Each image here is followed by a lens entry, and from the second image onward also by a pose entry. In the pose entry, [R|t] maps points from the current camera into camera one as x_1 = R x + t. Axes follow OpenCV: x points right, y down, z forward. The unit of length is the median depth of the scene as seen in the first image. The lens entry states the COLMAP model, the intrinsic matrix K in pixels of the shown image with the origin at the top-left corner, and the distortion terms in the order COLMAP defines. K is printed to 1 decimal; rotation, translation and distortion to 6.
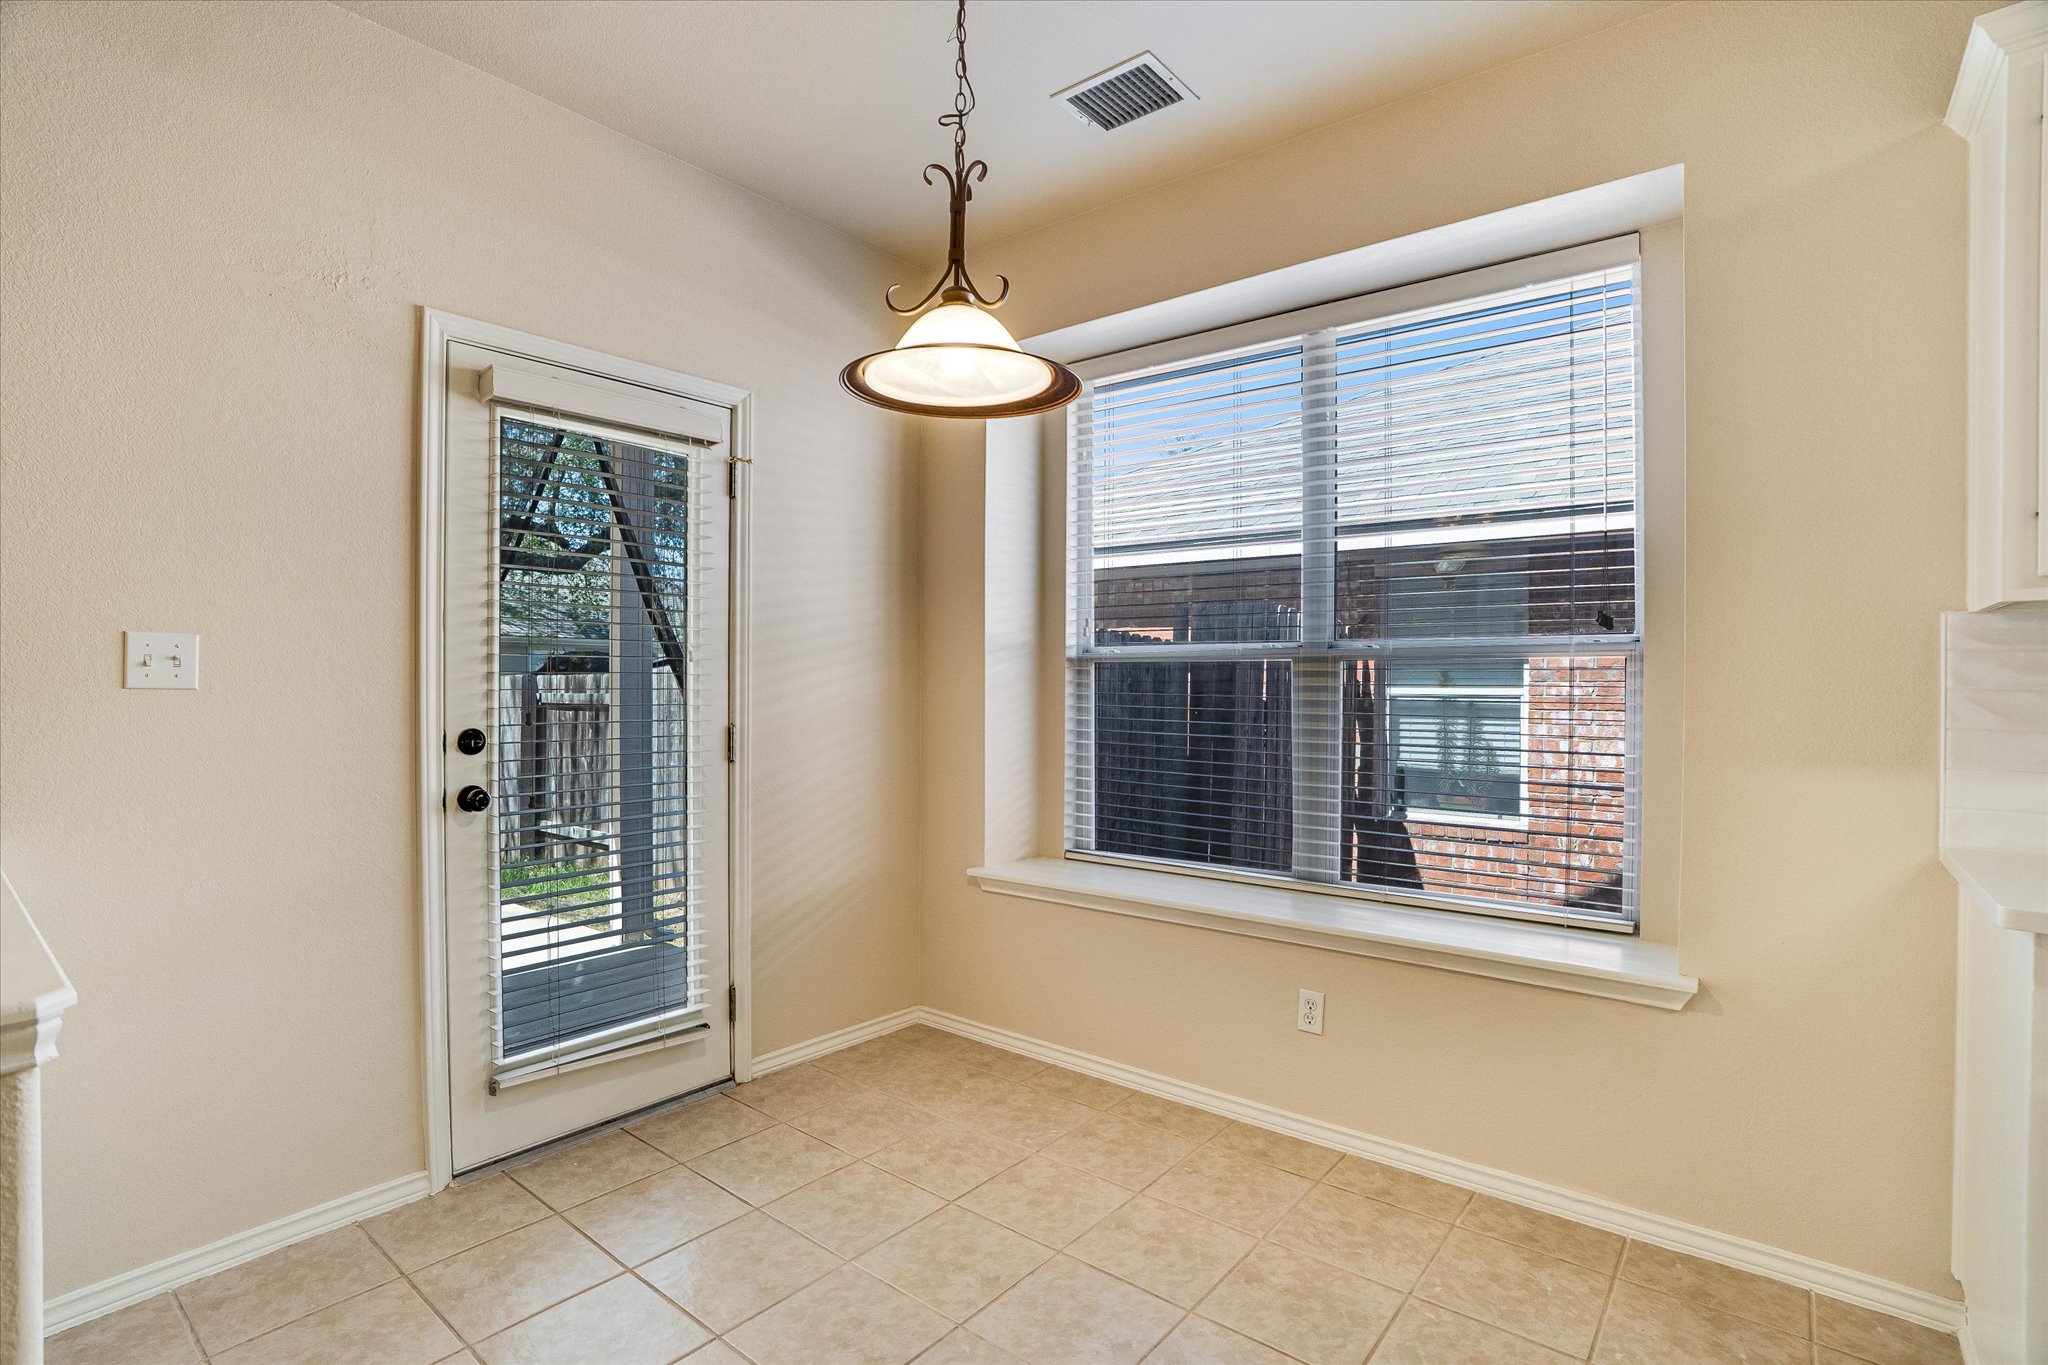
lens RADIAL K [[1003.5, 0, 1024.0], [0, 1003.5, 682.5], [0, 0, 1]] dist [-0.024344, 0.000021]
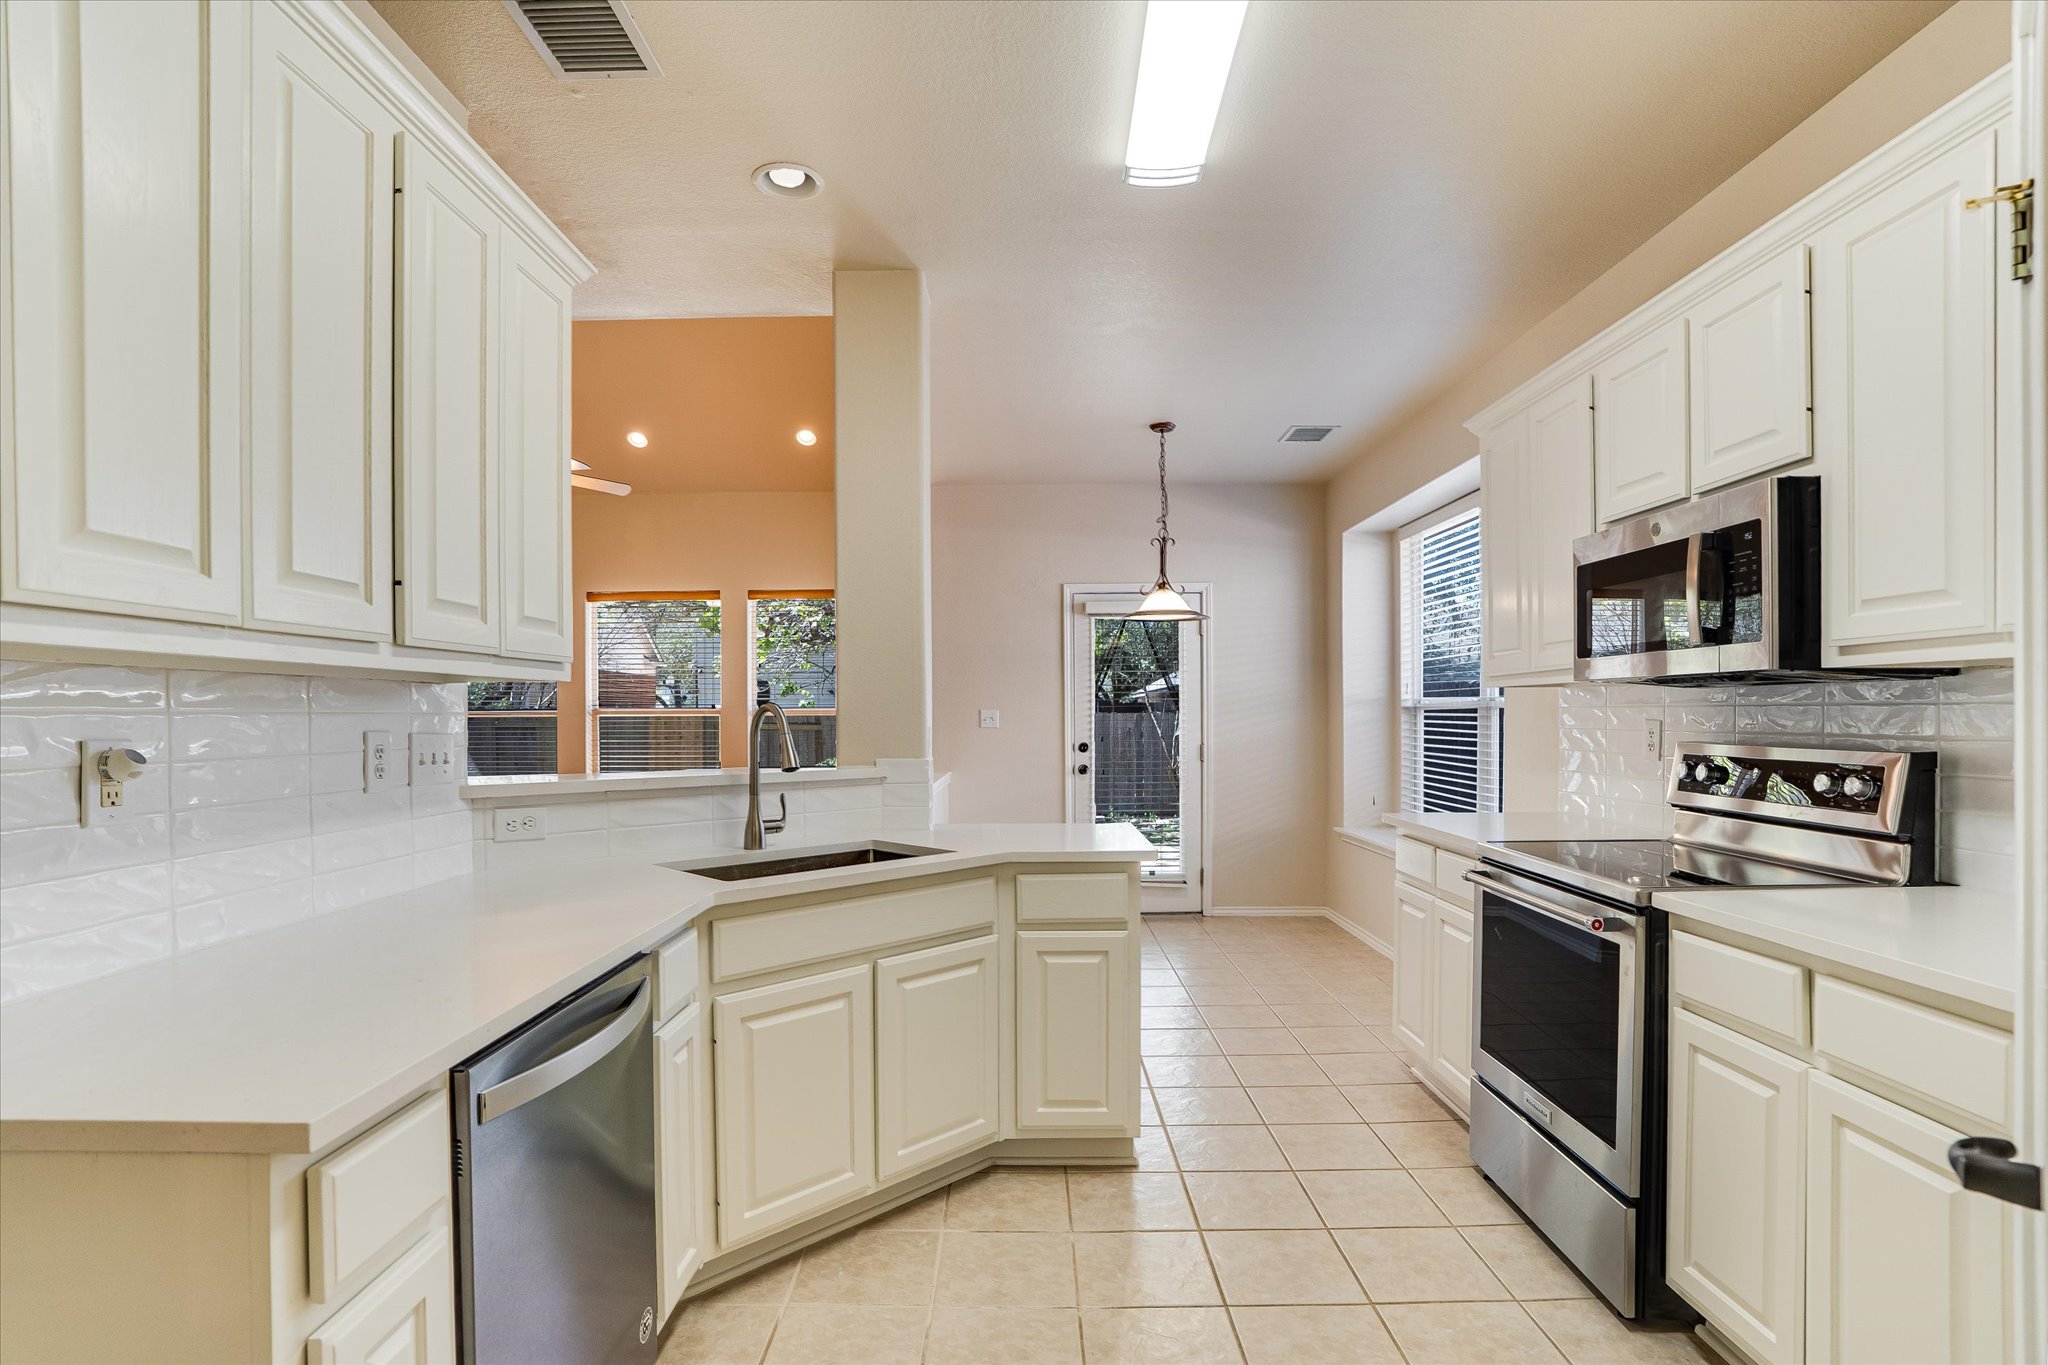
lens RADIAL K [[962.2, 0, 1022.3], [0, 962.2, 692.1], [0, 0, 1]] dist [-0.020962, 0.000399]
pose [[0.631327, -0.017328, -0.775323, 1.264432], [0.012305, 0.999848, -0.012326, -0.054581], [0.775419, -0.001758, 0.631445, -0.687092]]
